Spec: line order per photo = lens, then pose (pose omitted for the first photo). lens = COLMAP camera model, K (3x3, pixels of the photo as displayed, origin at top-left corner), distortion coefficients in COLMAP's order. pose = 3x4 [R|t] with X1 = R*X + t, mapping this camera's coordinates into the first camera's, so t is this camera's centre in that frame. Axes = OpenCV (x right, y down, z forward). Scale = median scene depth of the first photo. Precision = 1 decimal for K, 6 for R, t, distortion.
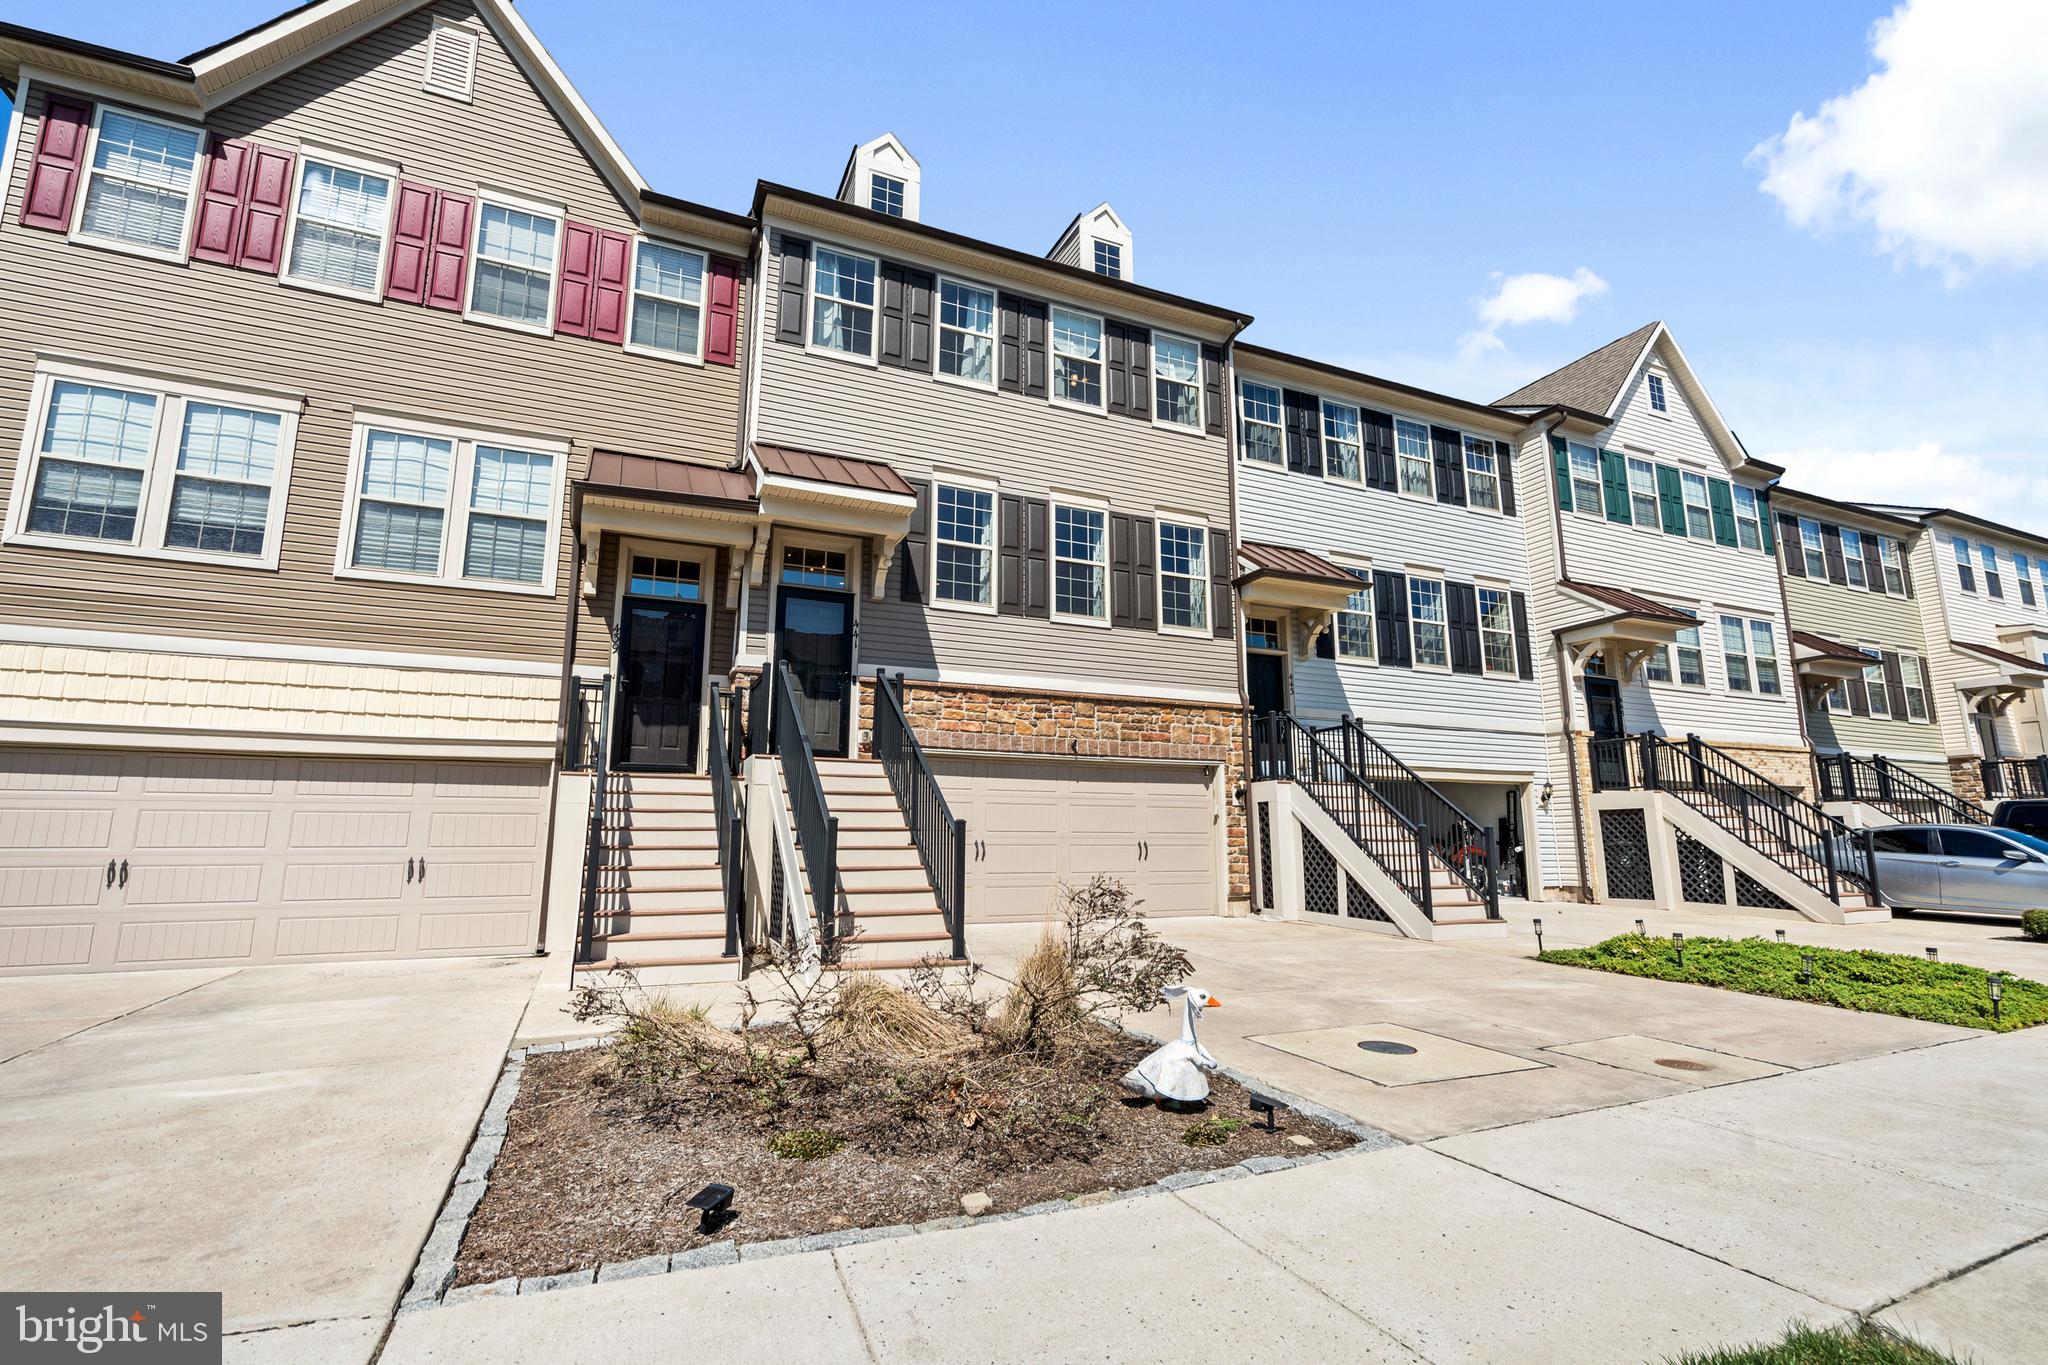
lens RADIAL K [[938.6, 0, 1028.4], [0, 938.6, 680.1], [0, 0, 1]] dist [-0.000447, 0.000020]
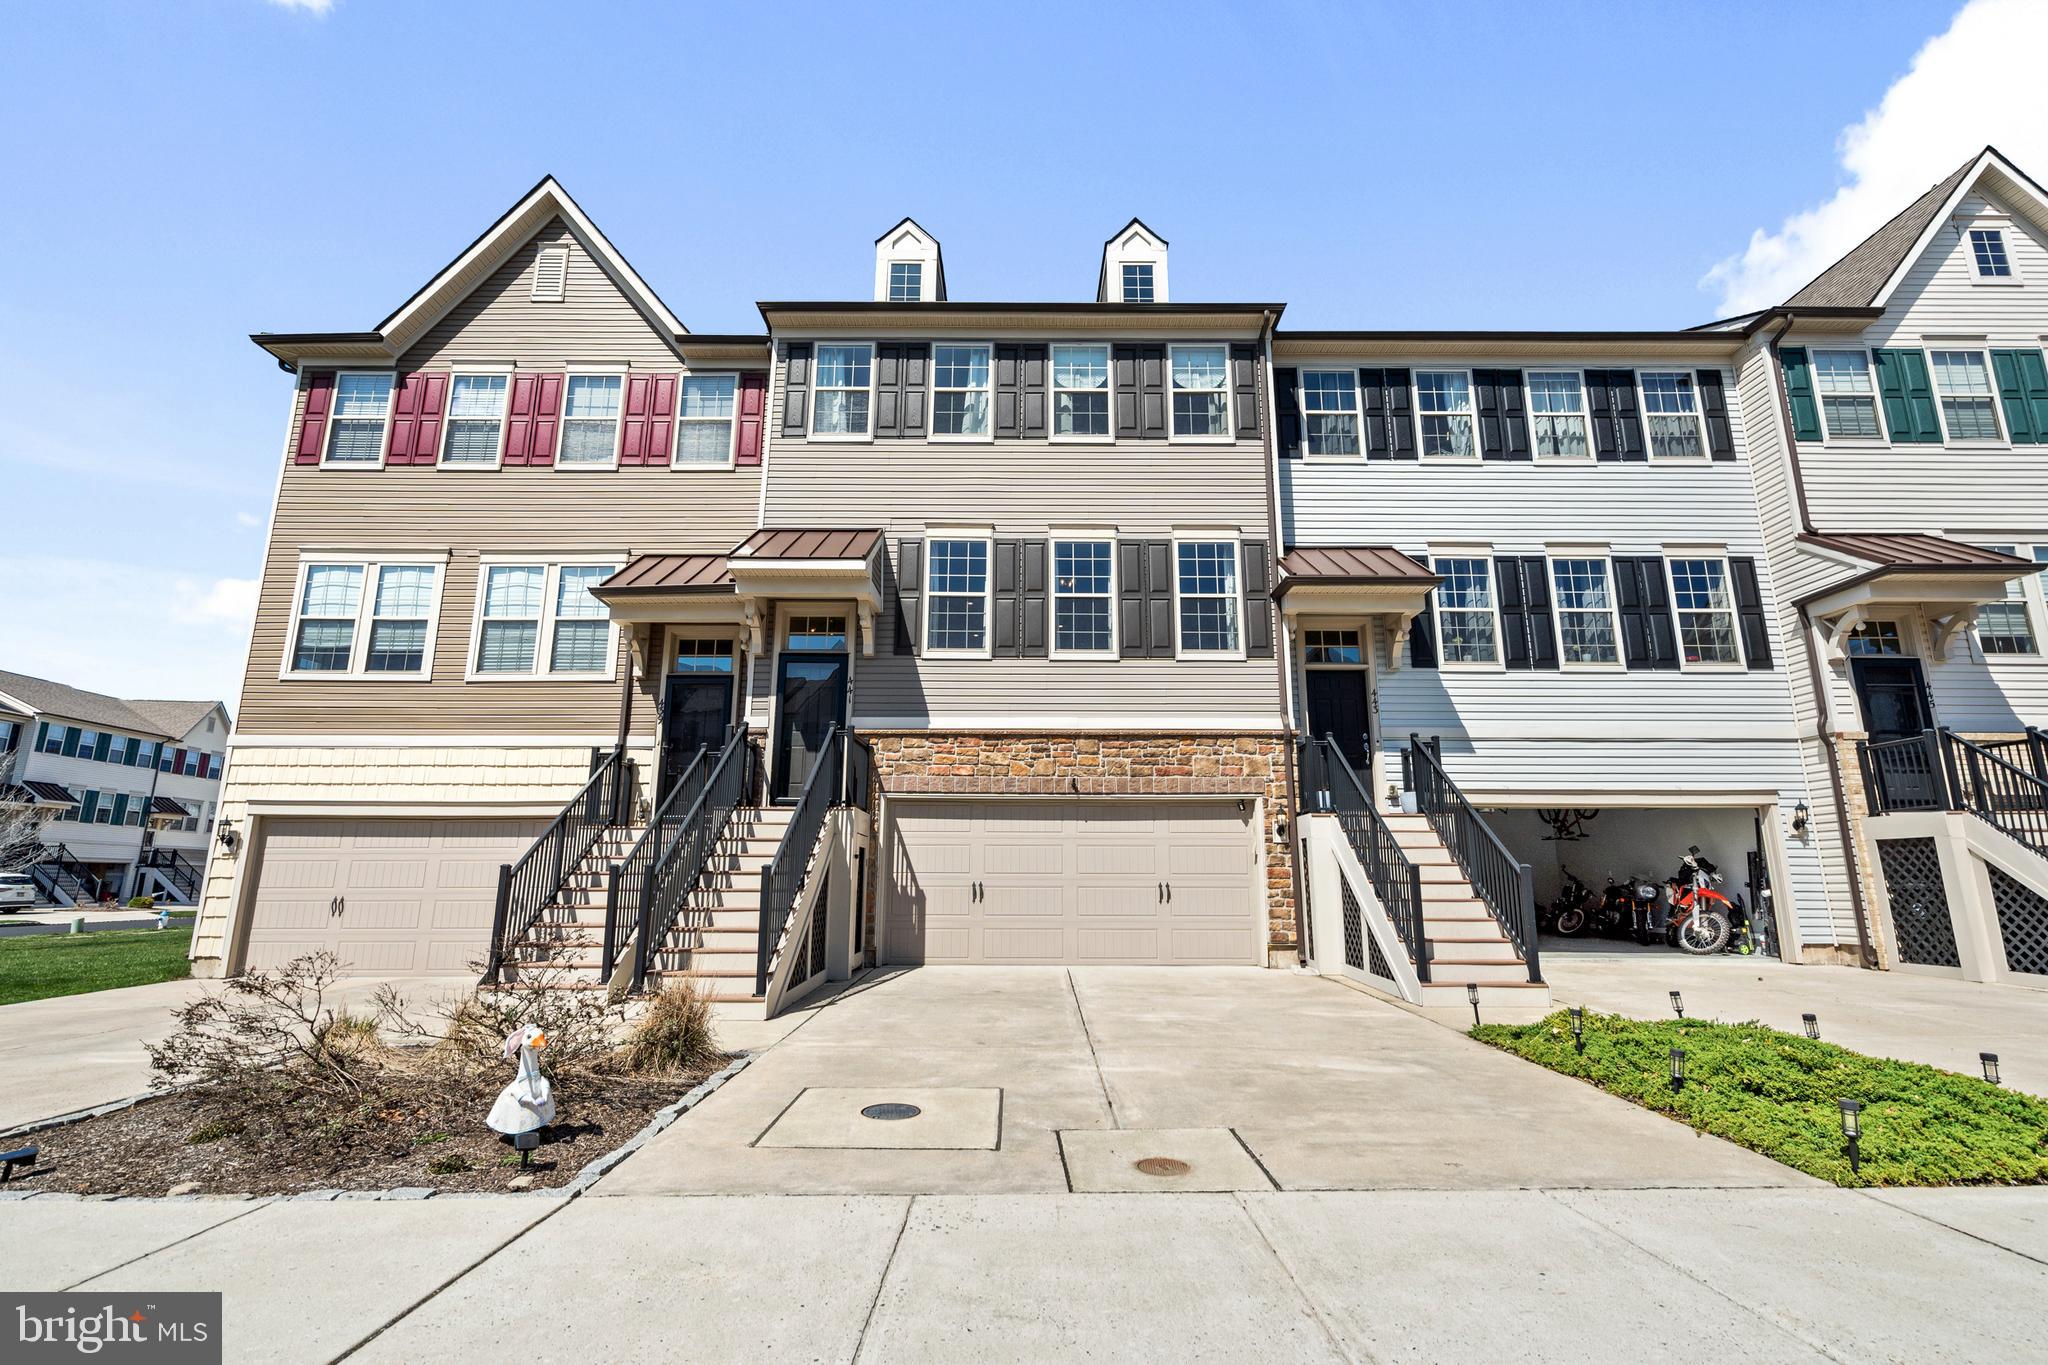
lens RADIAL K [[938.6, 0, 1023.9], [0, 938.6, 681.4], [0, 0, 1]] dist [-0.000447, 0.000020]
pose [[0.912506, -0.084545, -0.400231, 0.383130], [0.069284, 0.996216, -0.052477, 0.010294], [0.403153, 0.020156, 0.914911, 0.080348]]
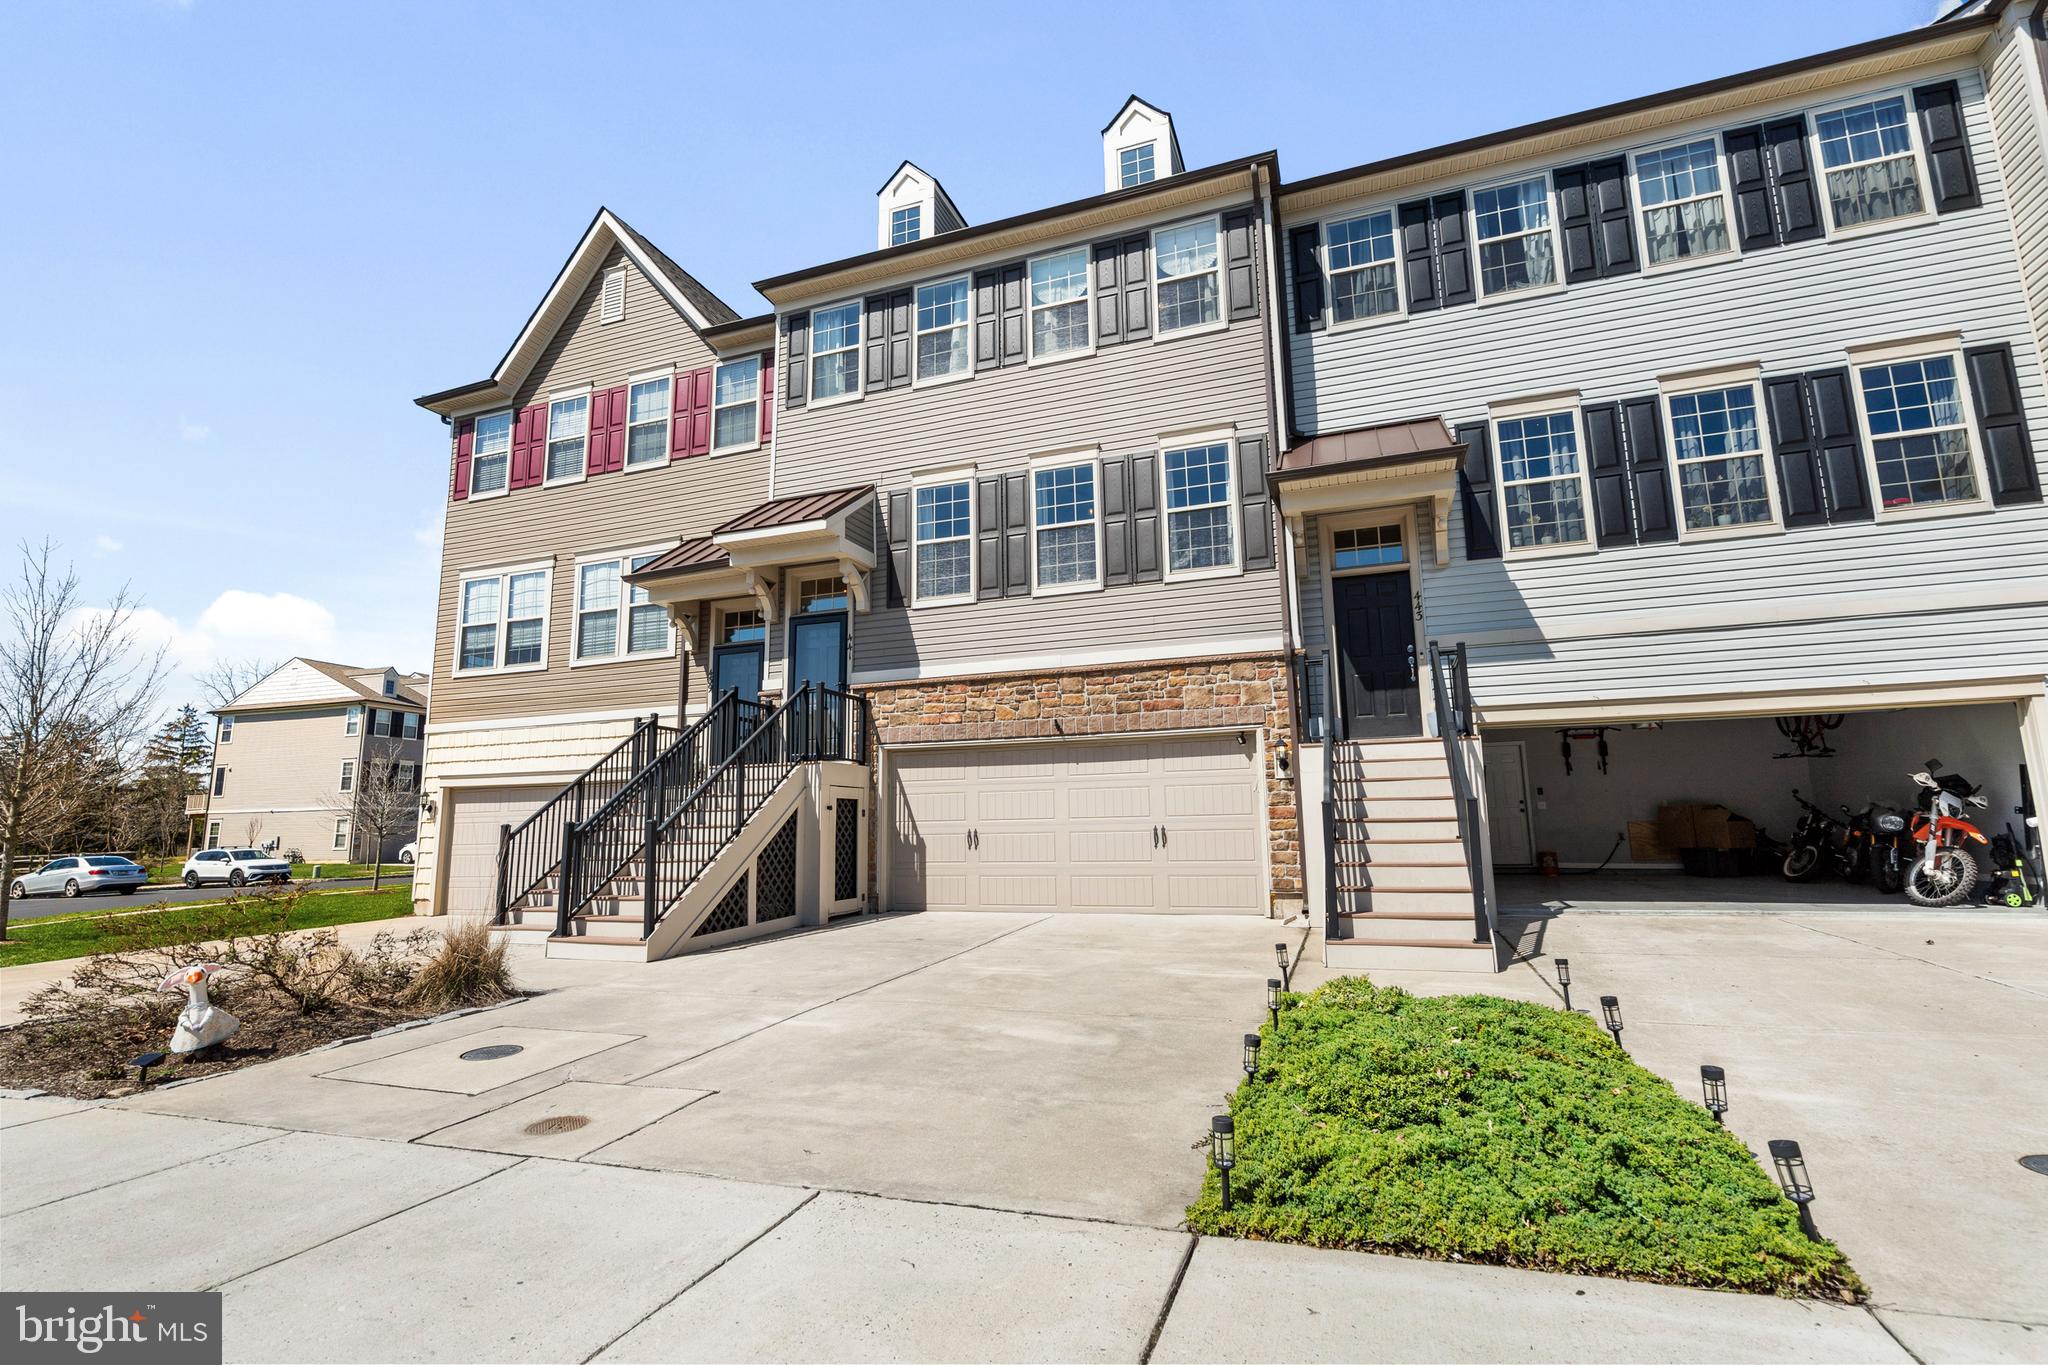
lens RADIAL K [[938.6, 0, 1017.4], [0, 938.6, 680.8], [0, 0, 1]] dist [-0.000447, 0.000020]
pose [[0.714079, -0.122612, -0.689244, 0.636621], [0.140656, 0.989594, -0.030318, 0.046241], [0.685789, -0.075296, 0.723895, 0.290410]]
